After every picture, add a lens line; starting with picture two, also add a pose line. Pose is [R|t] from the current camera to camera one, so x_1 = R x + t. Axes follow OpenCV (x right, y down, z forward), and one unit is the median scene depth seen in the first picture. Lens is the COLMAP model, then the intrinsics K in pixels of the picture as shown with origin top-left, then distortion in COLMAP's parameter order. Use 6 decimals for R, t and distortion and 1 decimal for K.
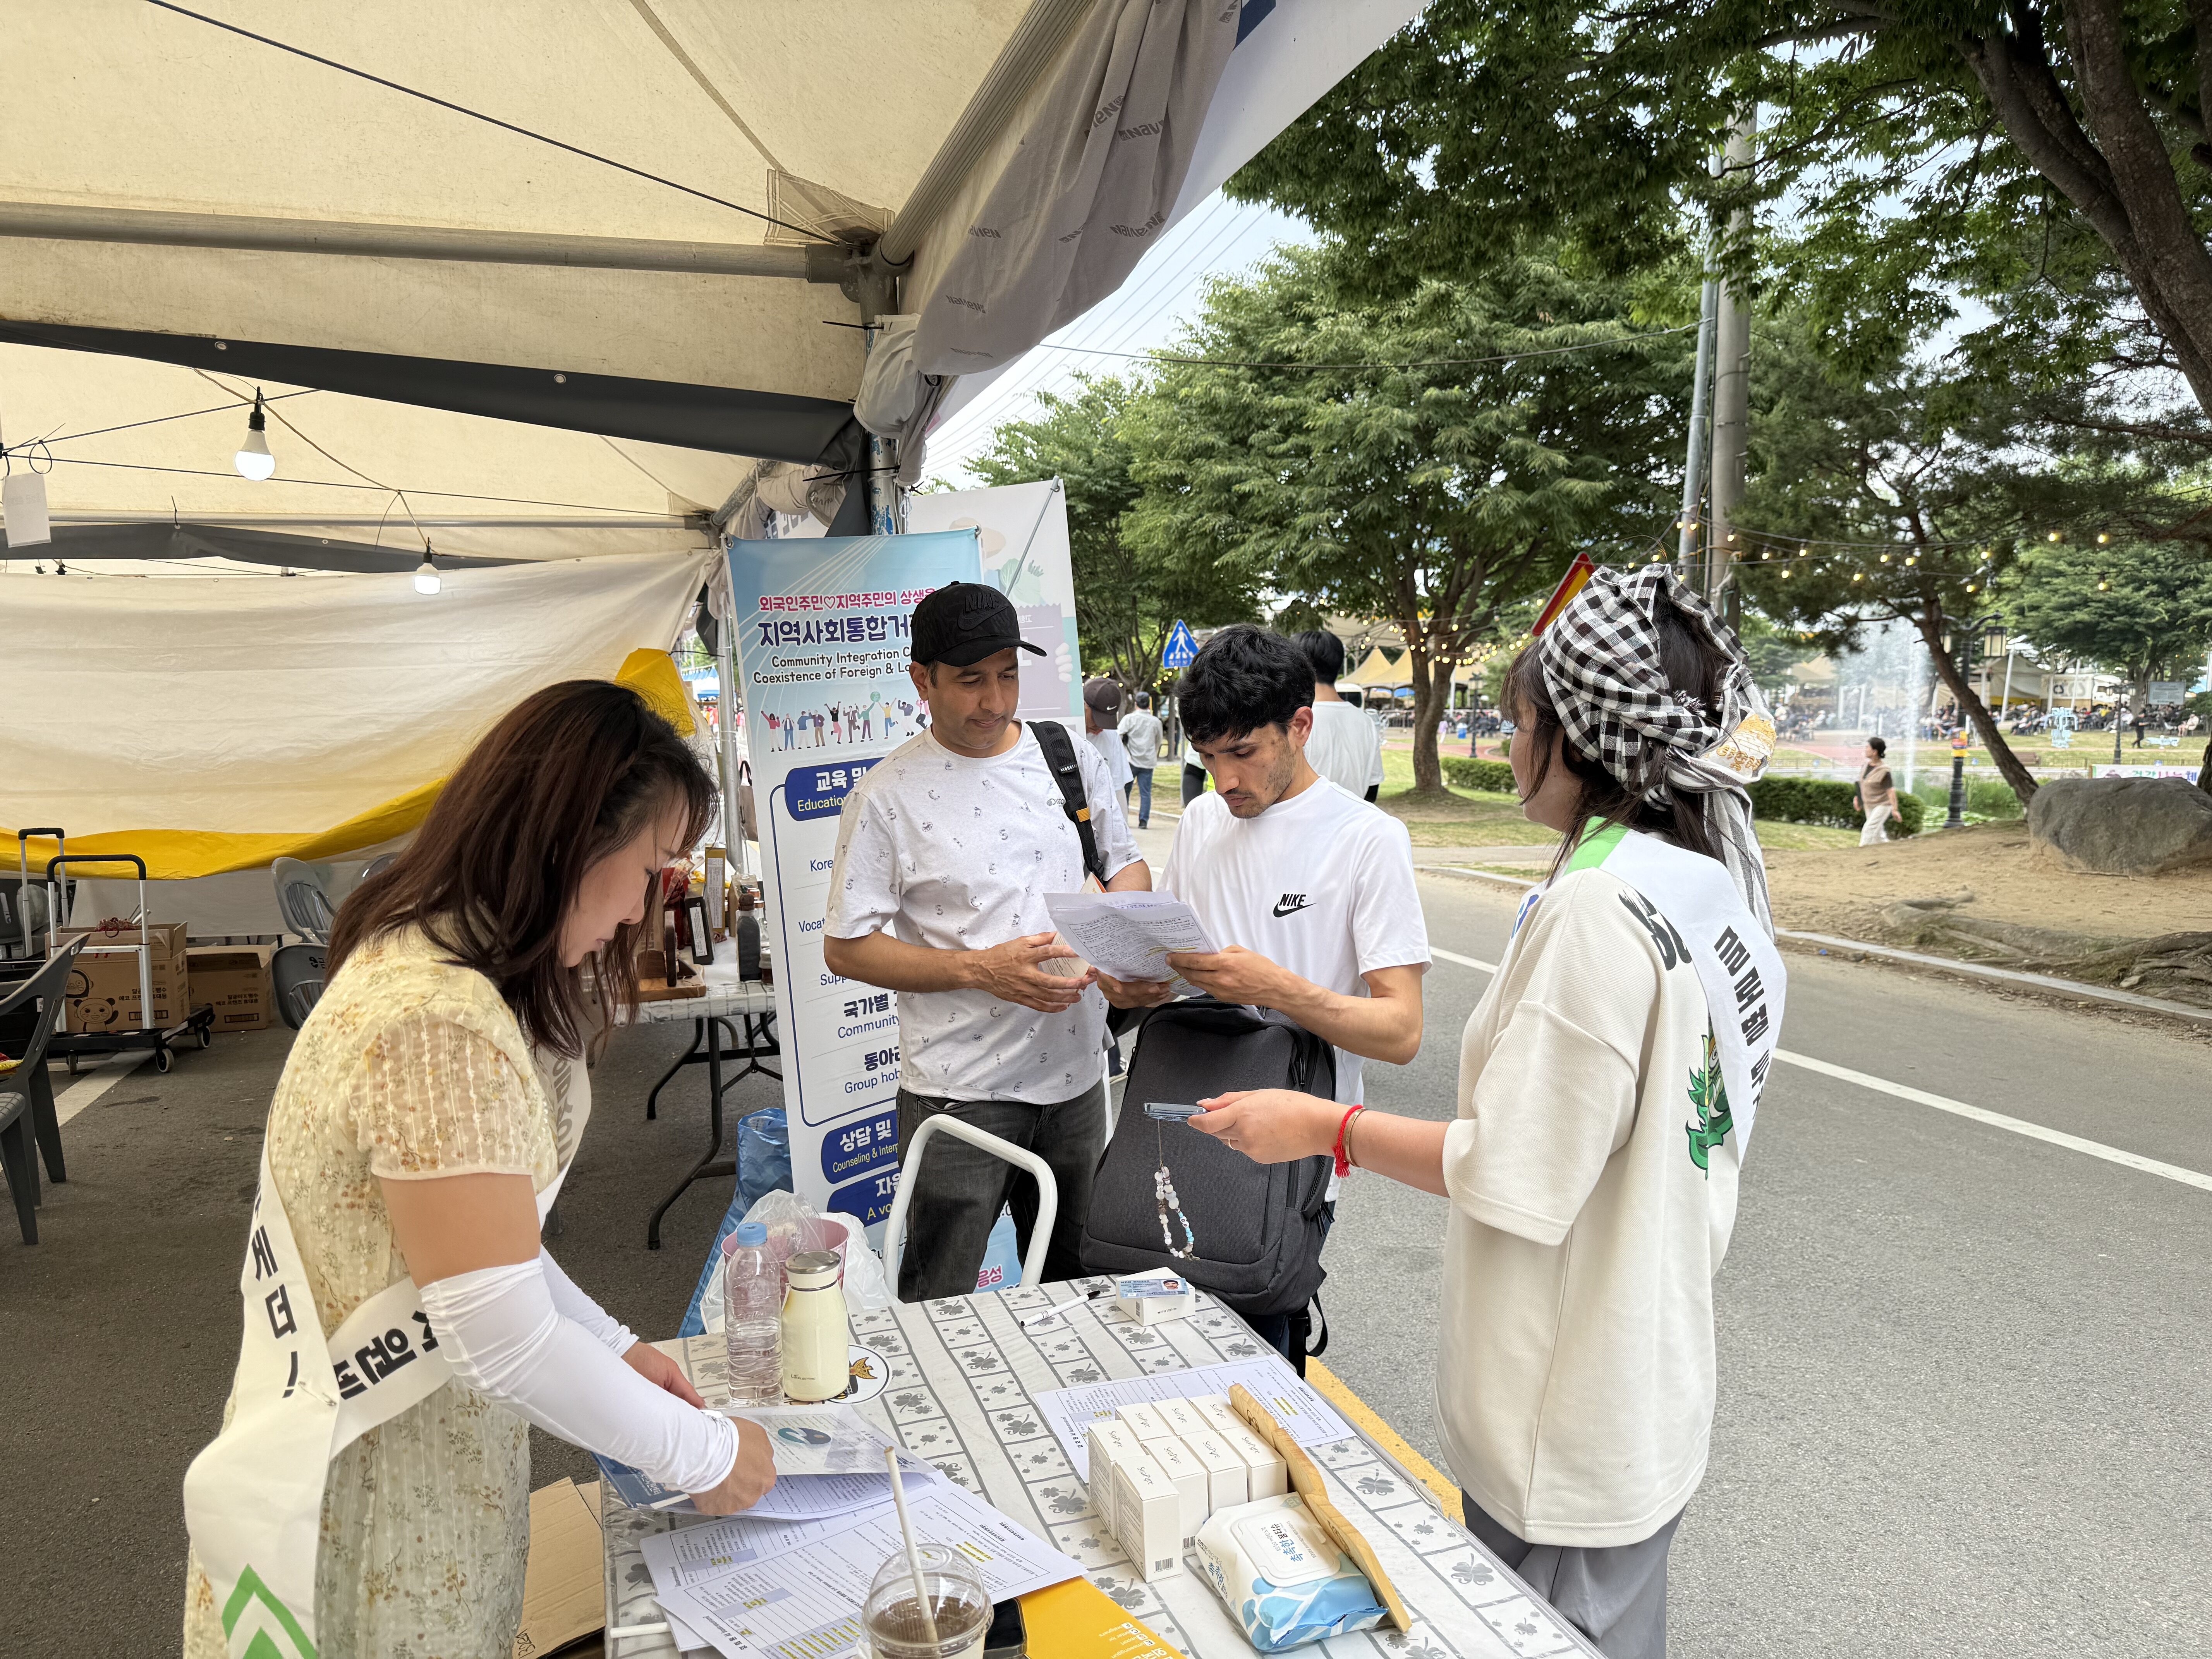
lens RADIAL K [[1549.2, 0, 1116.1], [0, 1549.2, 842.9], [0, 0, 1]] dist [0.060317, -0.069650]
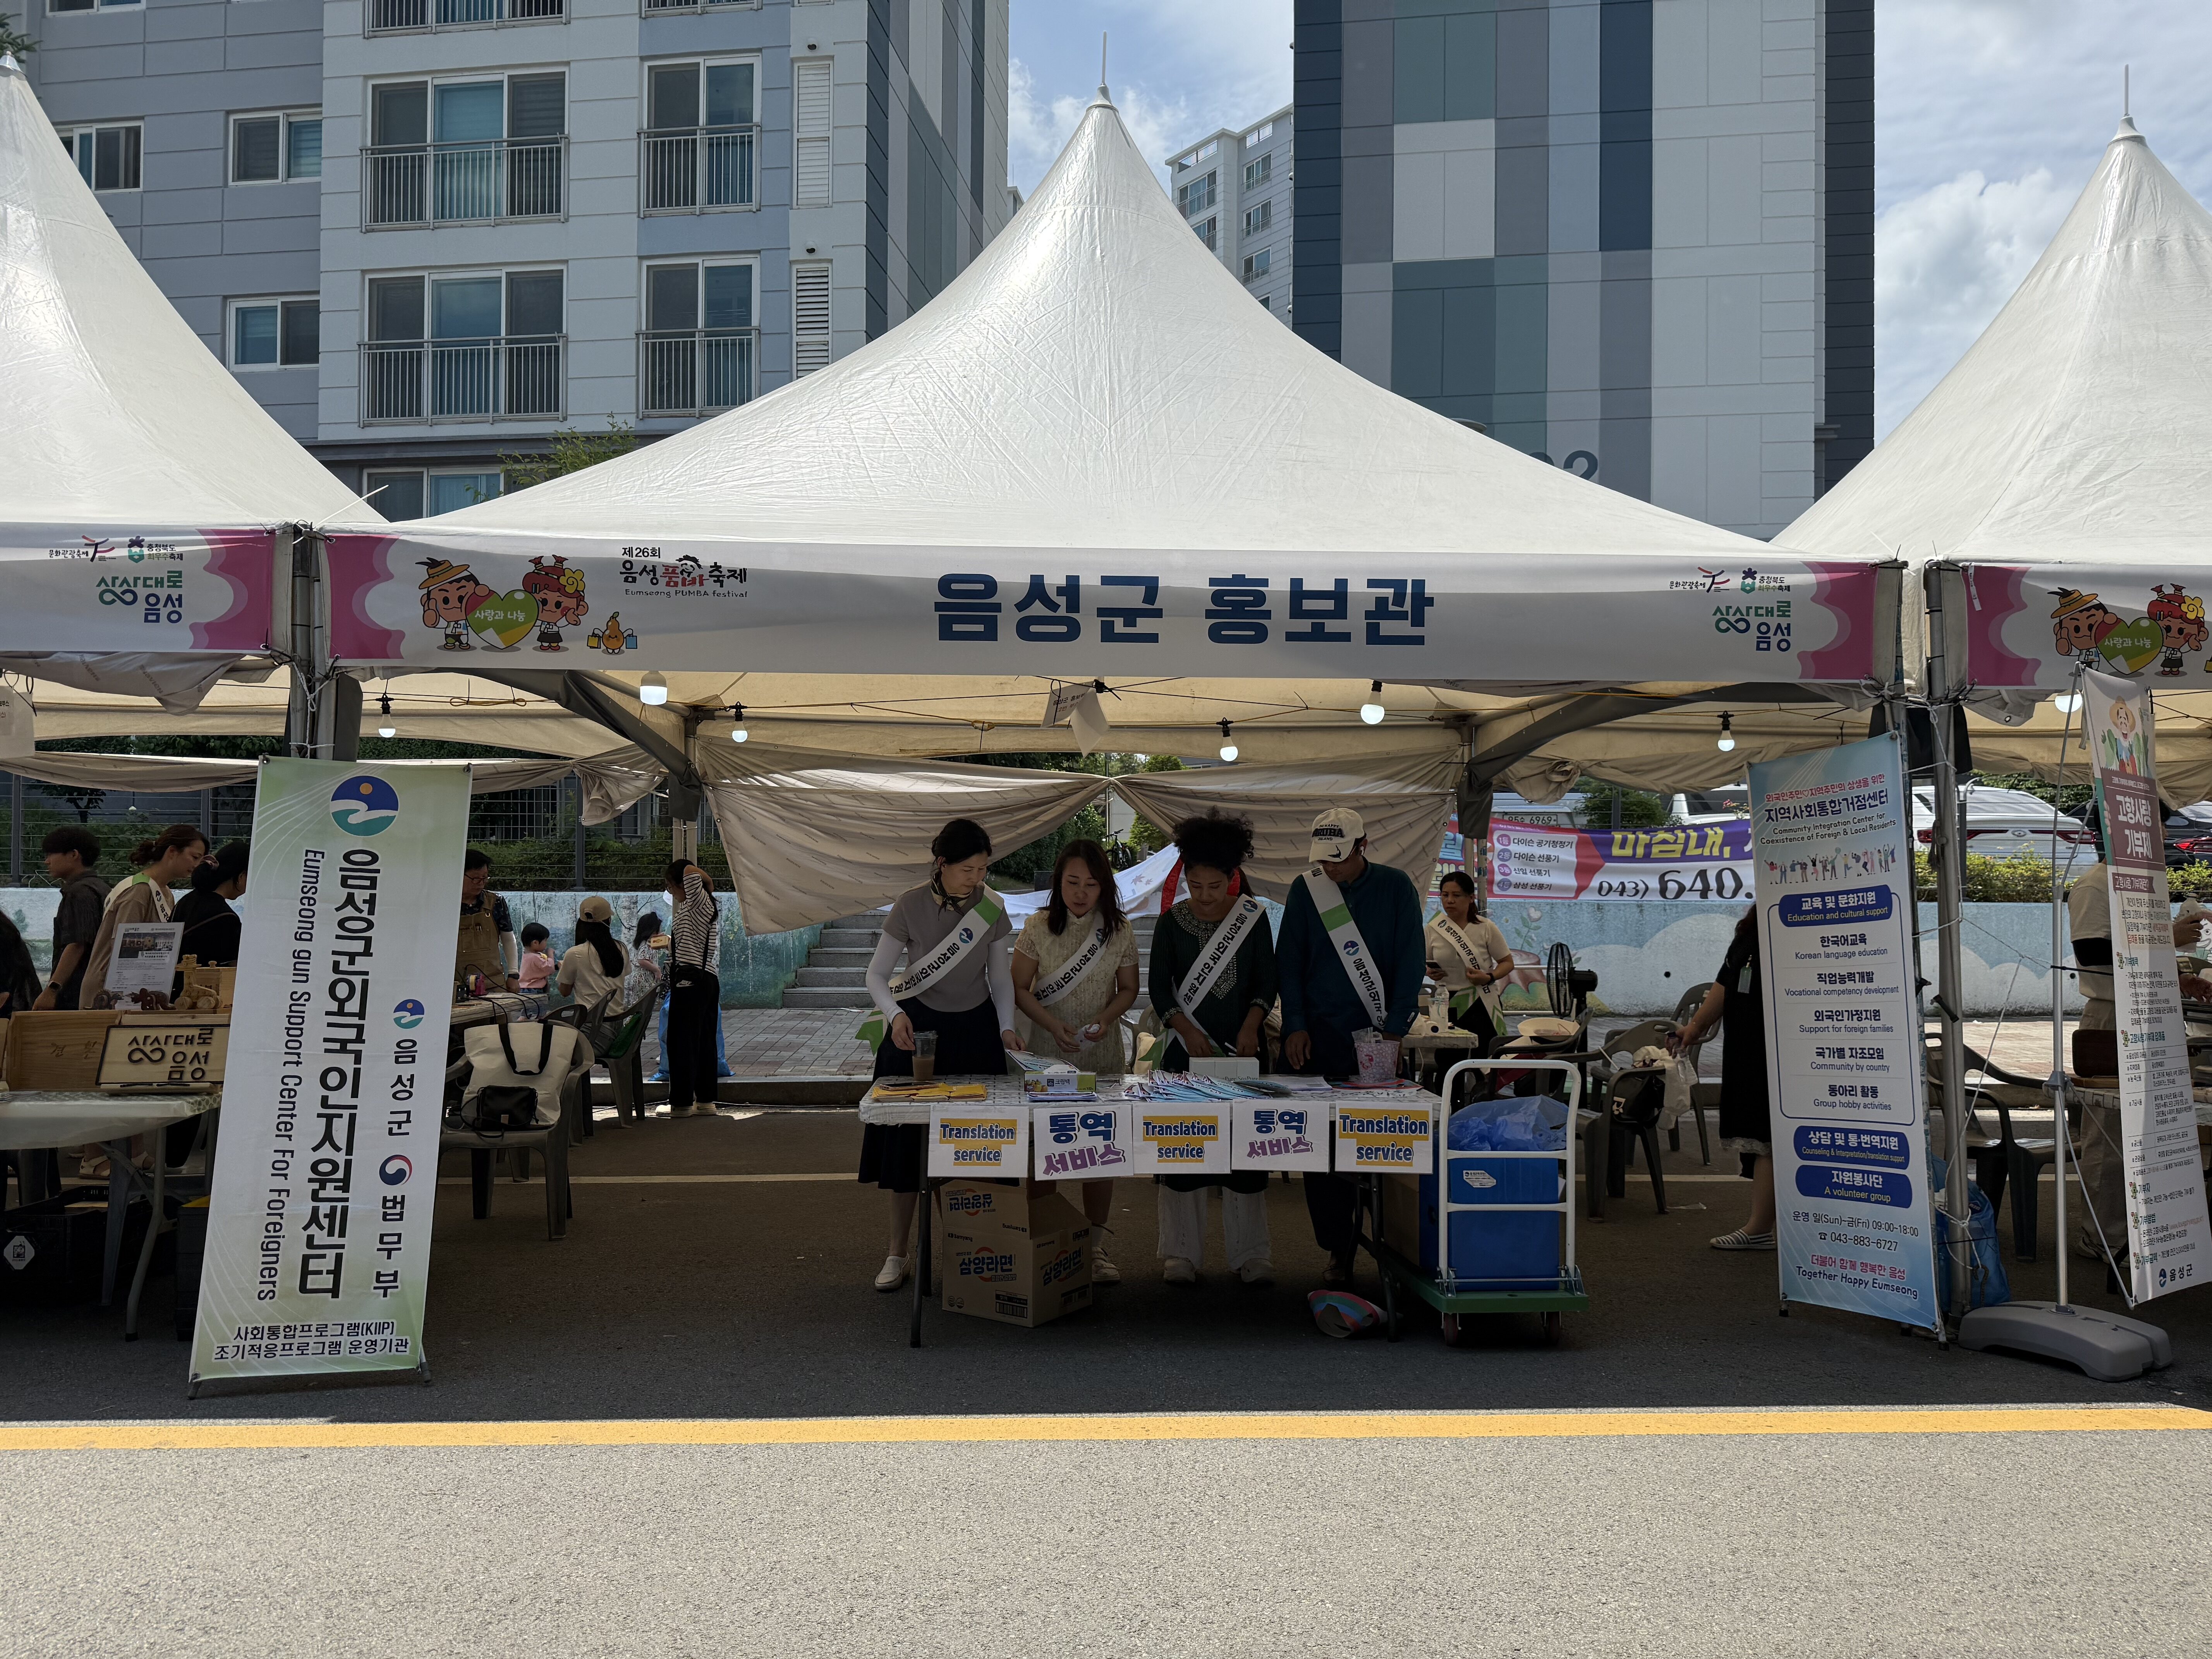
lens RADIAL K [[1549.2, 0, 1076.4], [0, 1549.2, 836.3], [0, 0, 1]] dist [0.060317, -0.069650]
pose [[-0.262576, -0.015986, -0.964779, 1.562529], [-0.076408, 0.997068, 0.004274, -0.058392], [0.961881, 0.074839, -0.263028, 0.695595]]
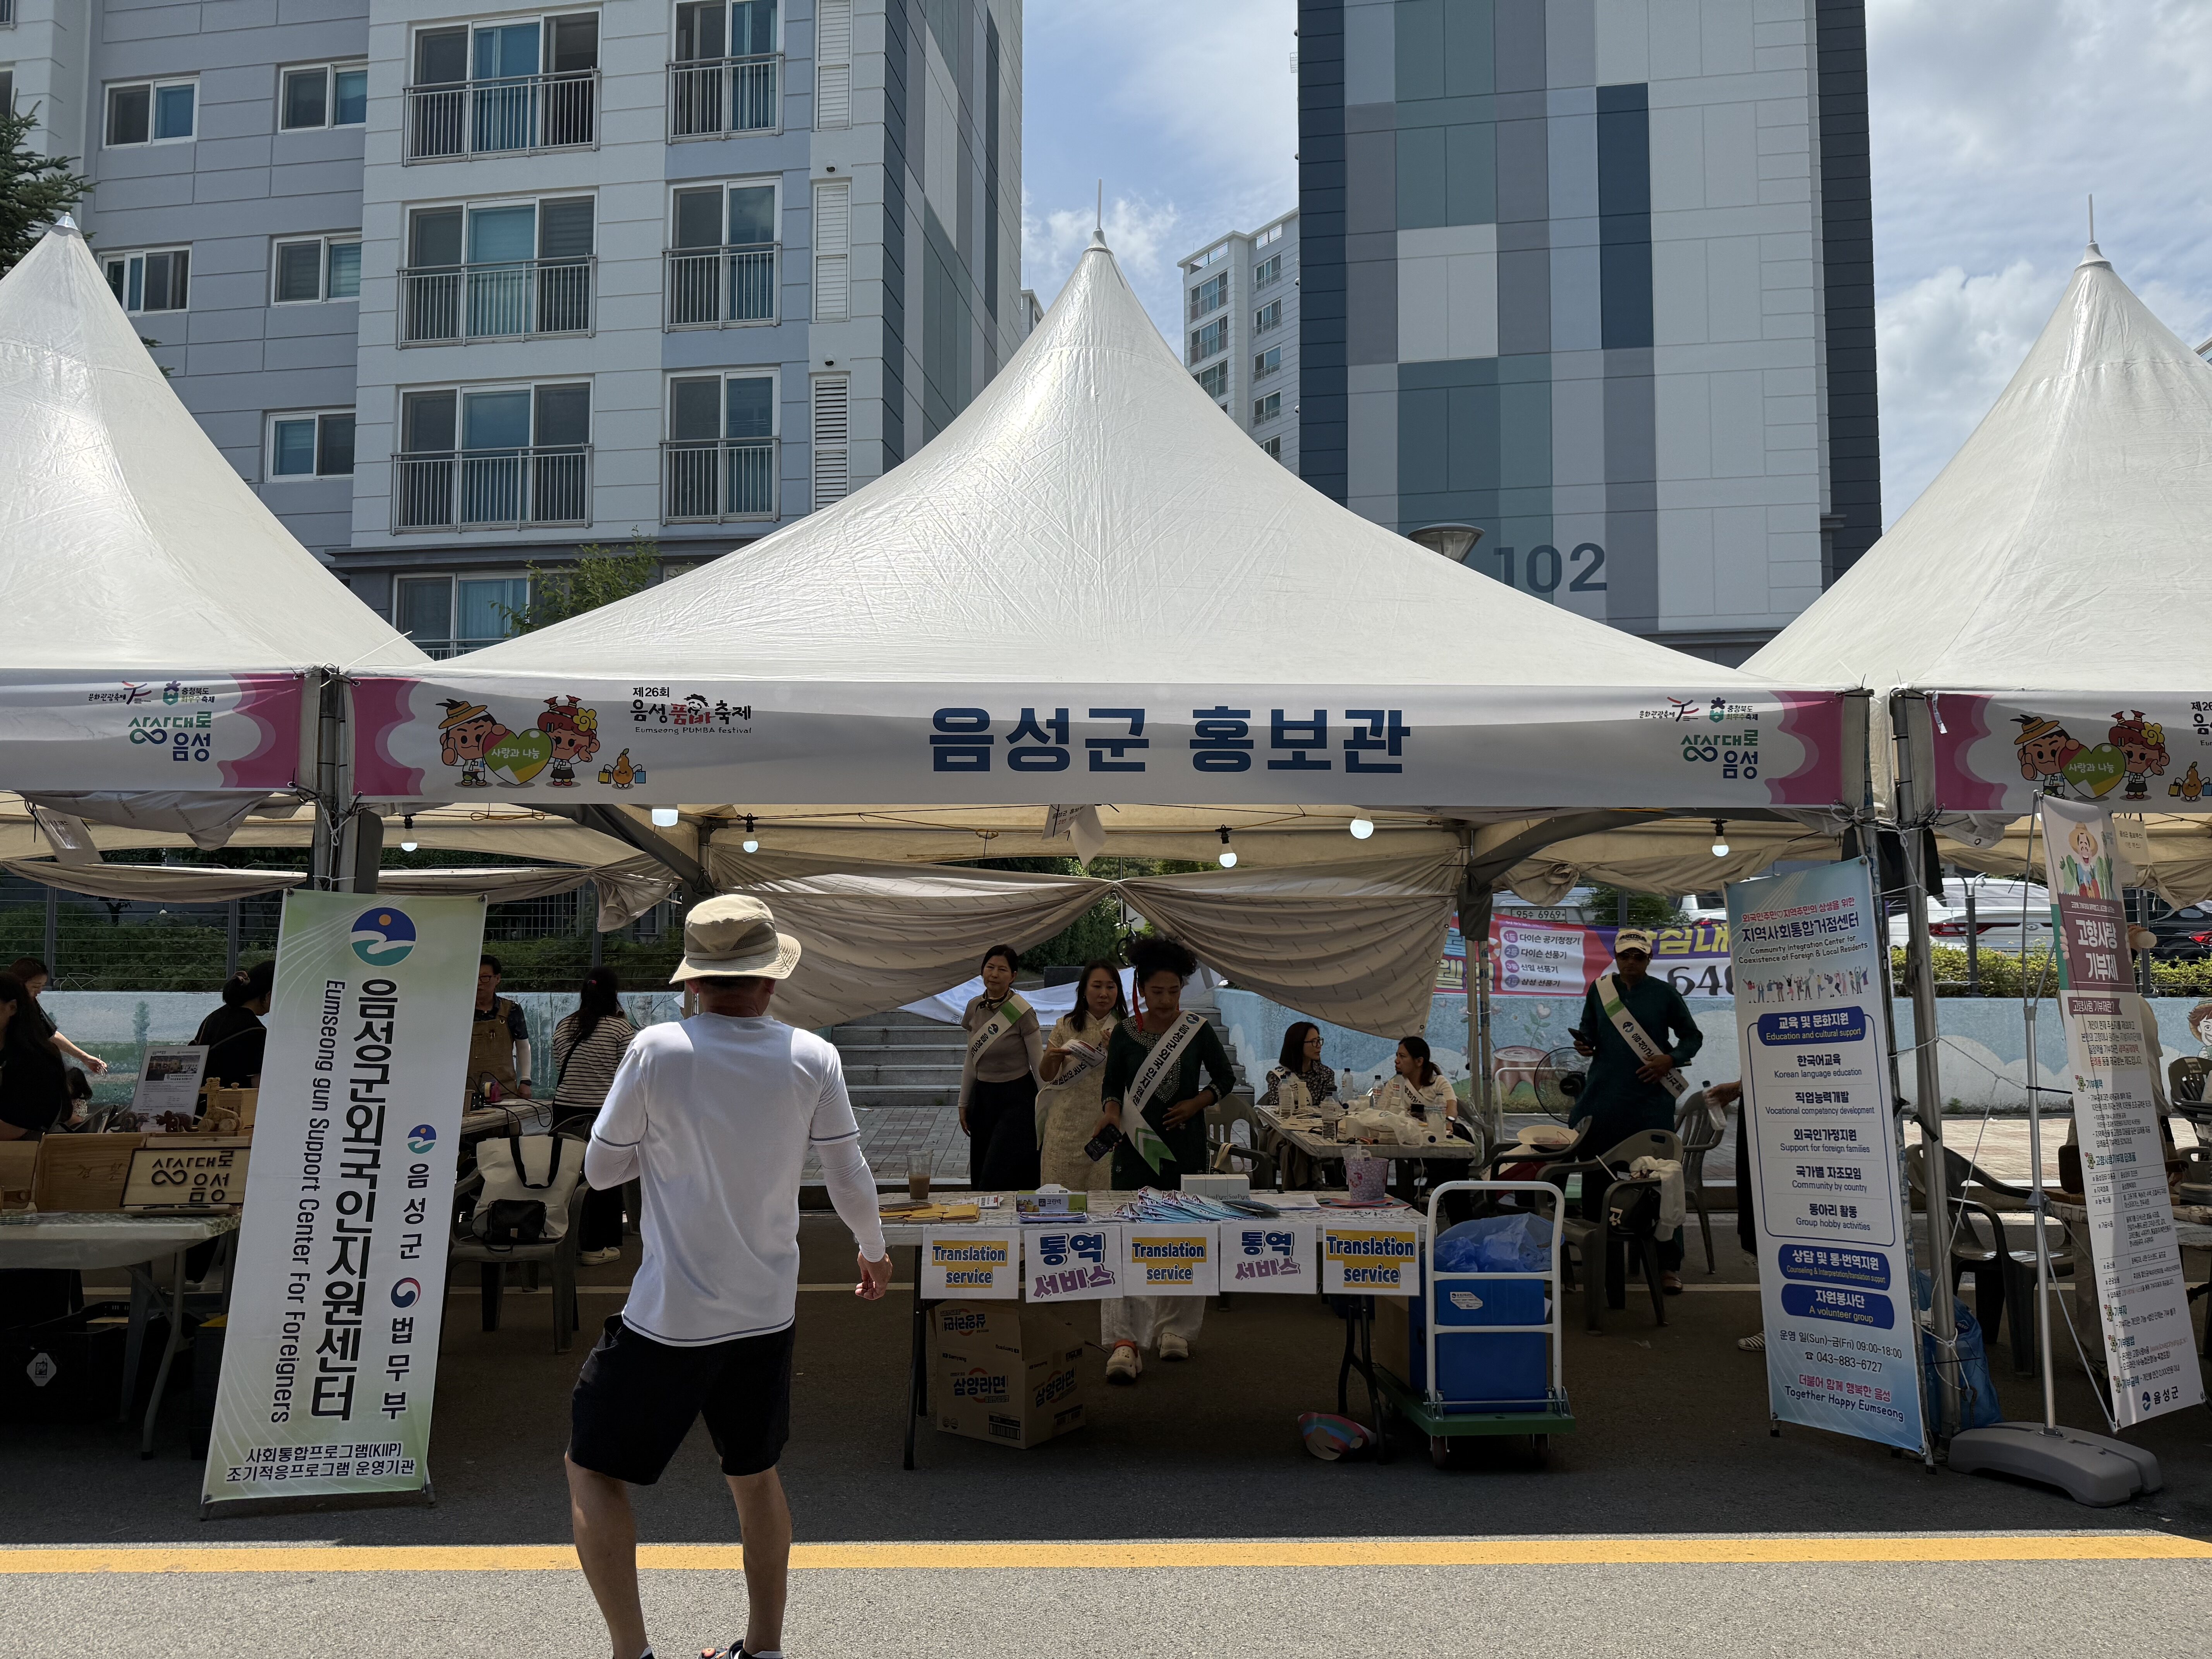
lens RADIAL K [[1549.2, 0, 1068.4], [0, 1549.2, 830.4], [0, 0, 1]] dist [0.060317, -0.069650]
pose [[-0.279964, -0.069457, -0.957494, 1.607410], [-0.071624, 0.996111, -0.051316, -0.102972], [0.957335, 0.054213, -0.283850, 0.736137]]
